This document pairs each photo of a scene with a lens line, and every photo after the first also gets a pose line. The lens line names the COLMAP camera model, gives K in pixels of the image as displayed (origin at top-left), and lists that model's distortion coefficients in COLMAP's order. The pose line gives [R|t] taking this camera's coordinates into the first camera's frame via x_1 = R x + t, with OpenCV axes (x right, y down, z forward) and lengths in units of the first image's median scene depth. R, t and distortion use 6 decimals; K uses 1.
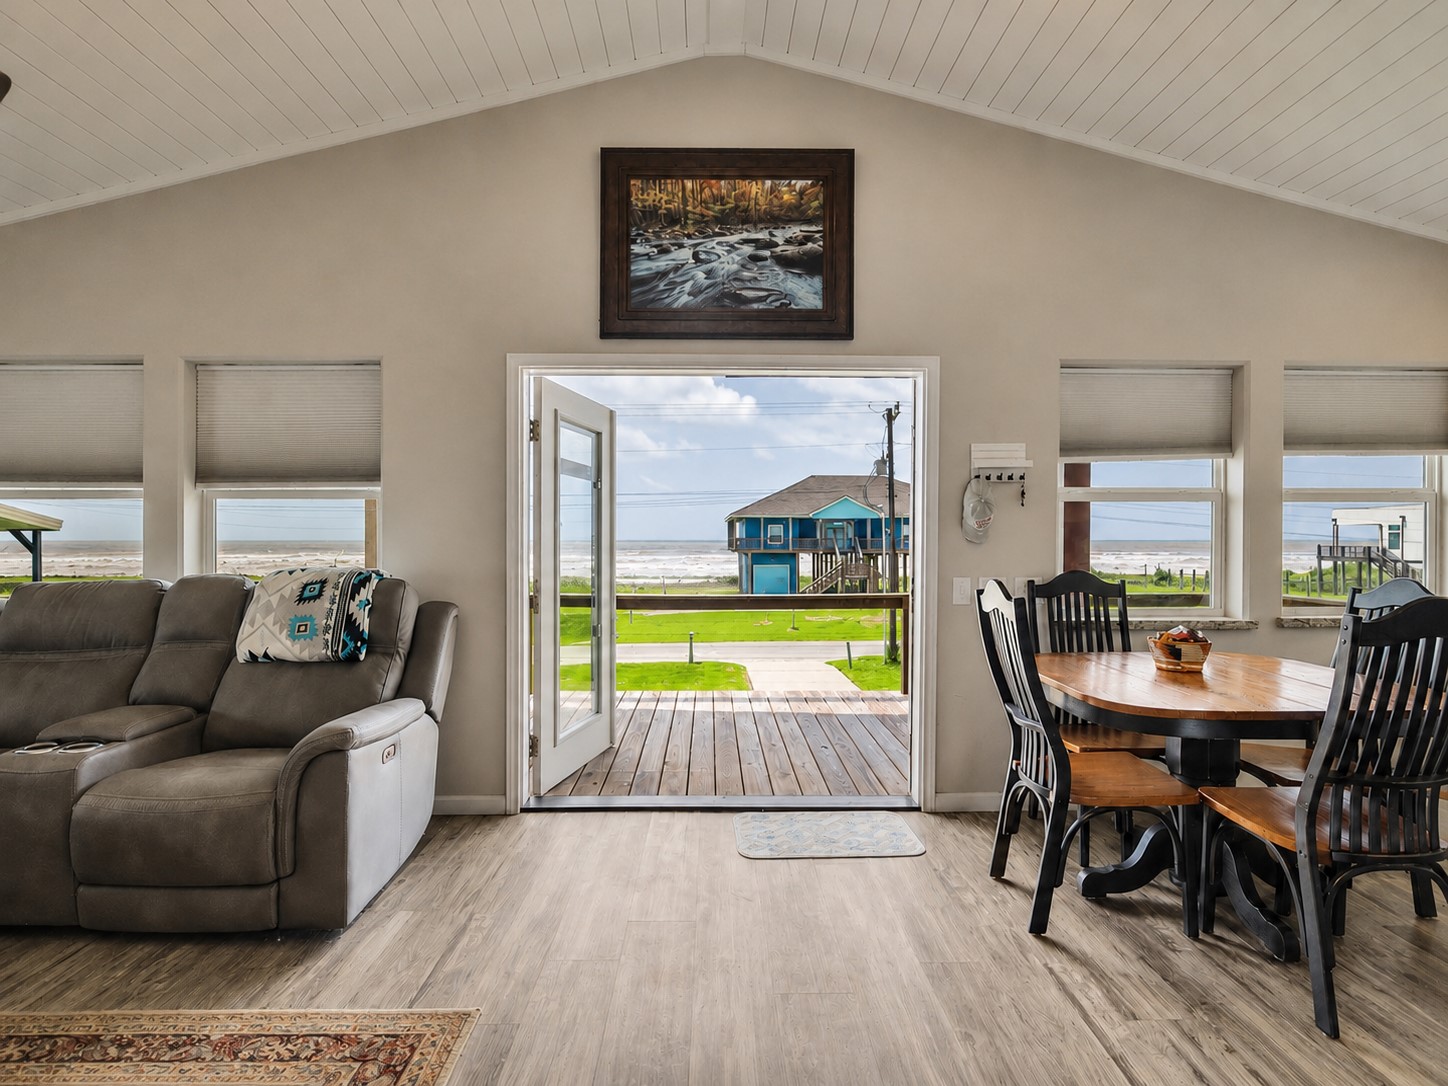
lens RADIAL K [[998.2, 0, 723.9], [0, 998.2, 540.4], [0, 0, 1]] dist [0.003794, 0.001067]
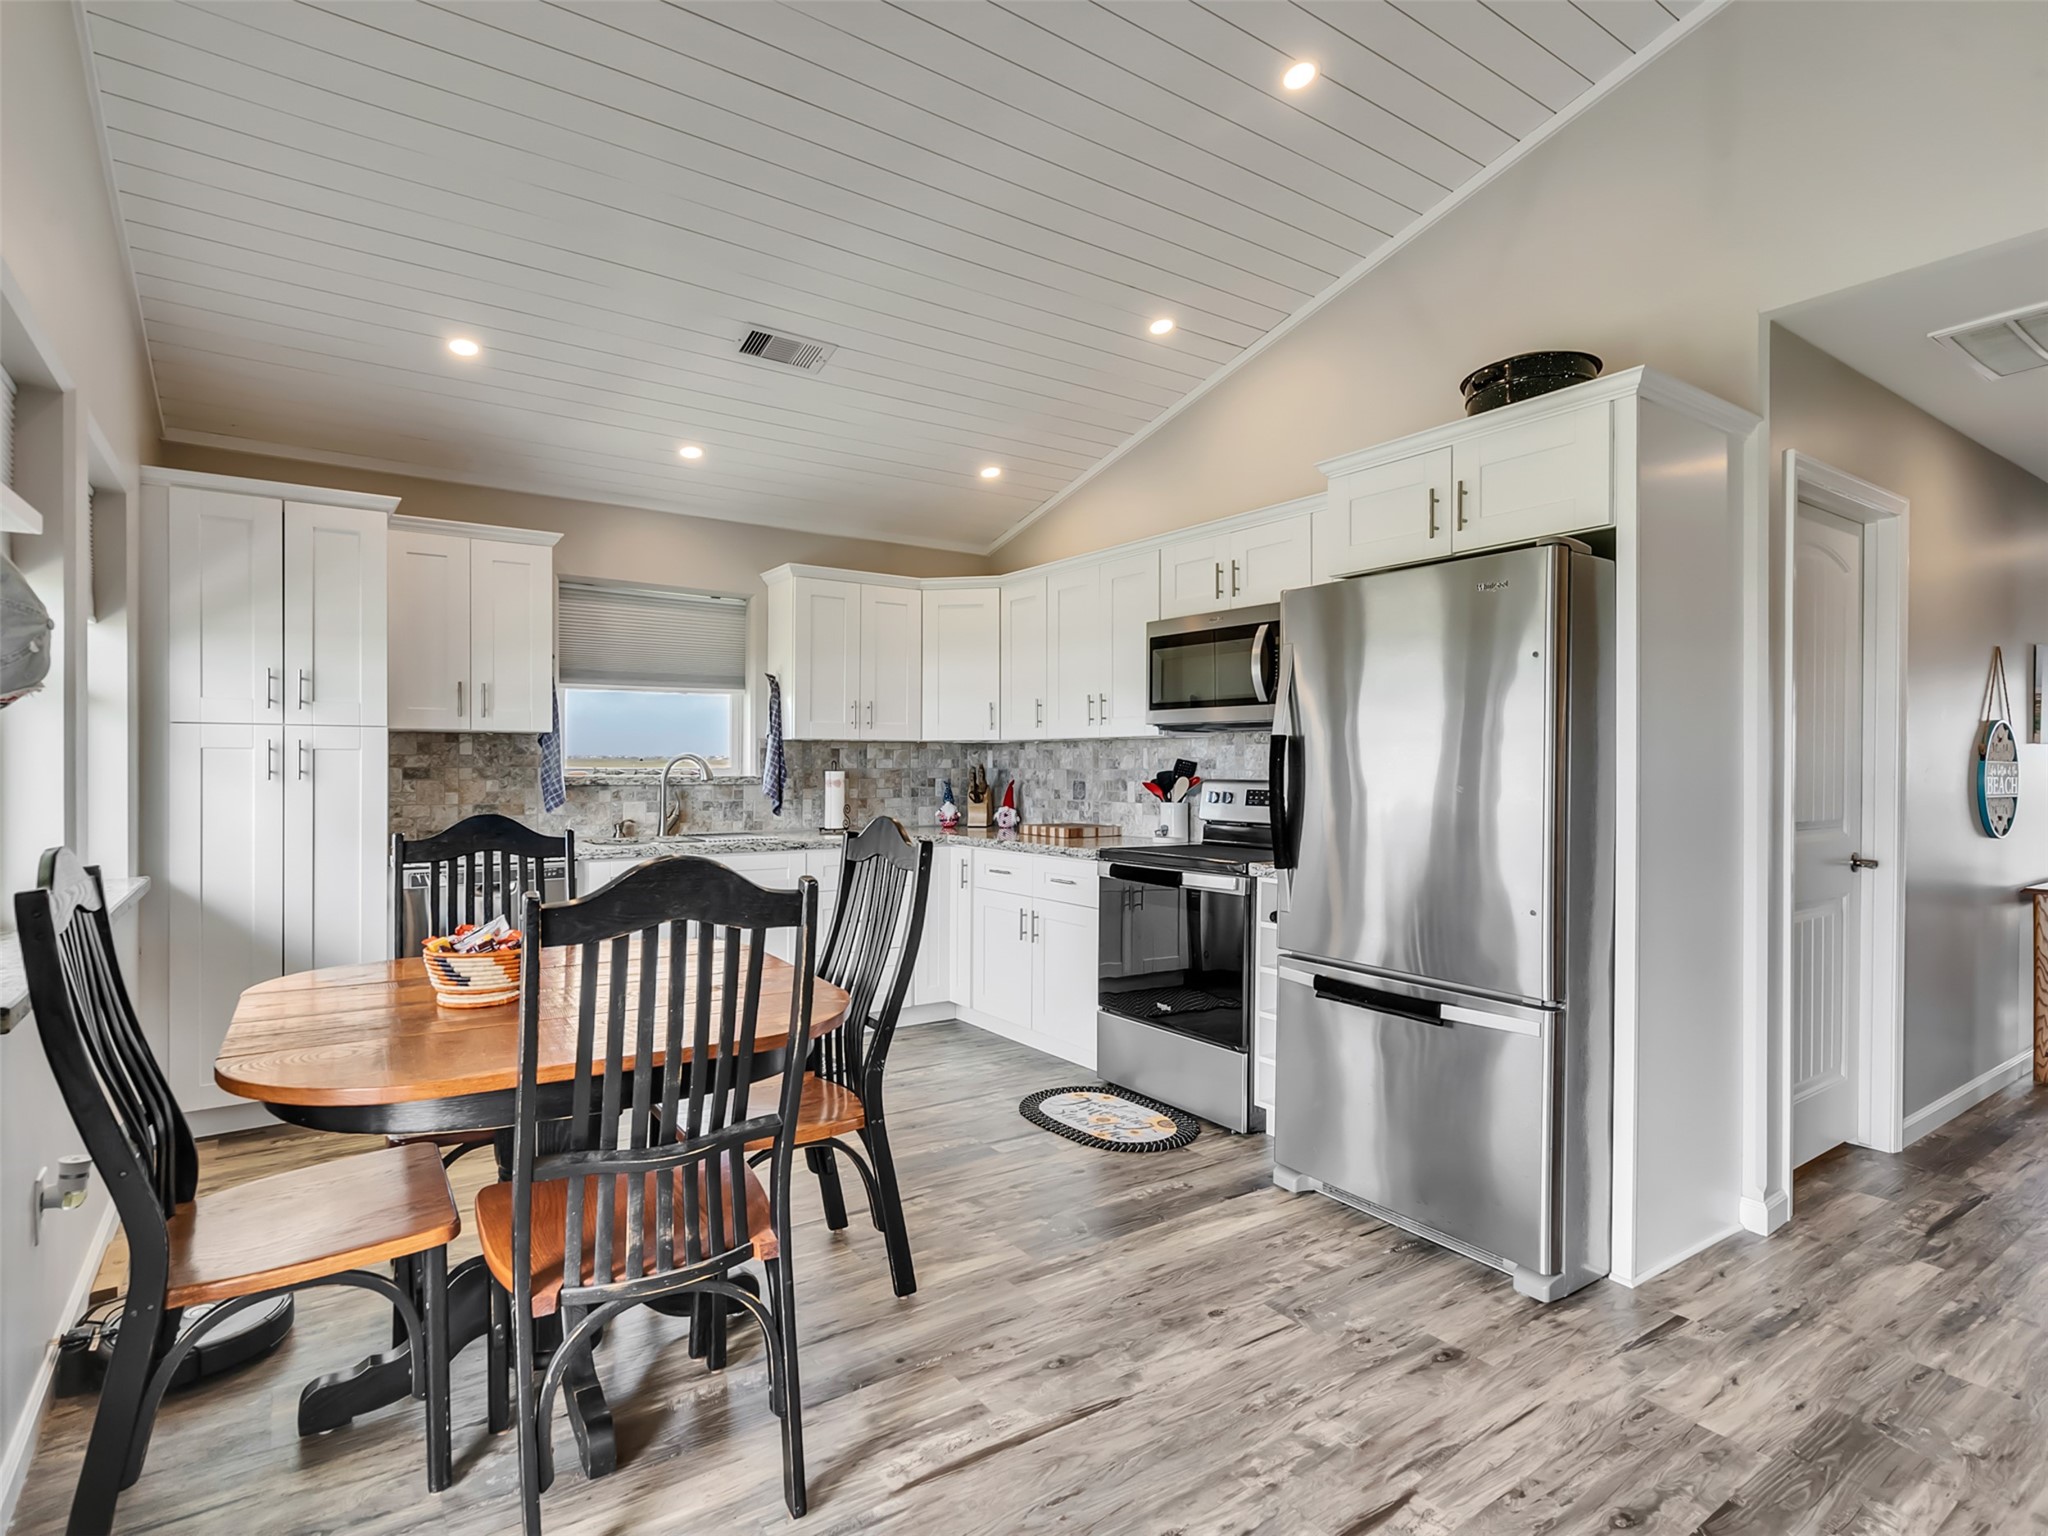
lens RADIAL K [[1040.8, 0, 1015.4], [0, 1040.8, 763.8], [0, 0, 1]] dist [0.006193, 0.000557]
pose [[-0.564266, -0.014939, 0.825458, -0.254502], [-0.002106, 0.999859, 0.016656, -0.029649], [-0.825590, 0.007660, -0.564218, 1.391786]]
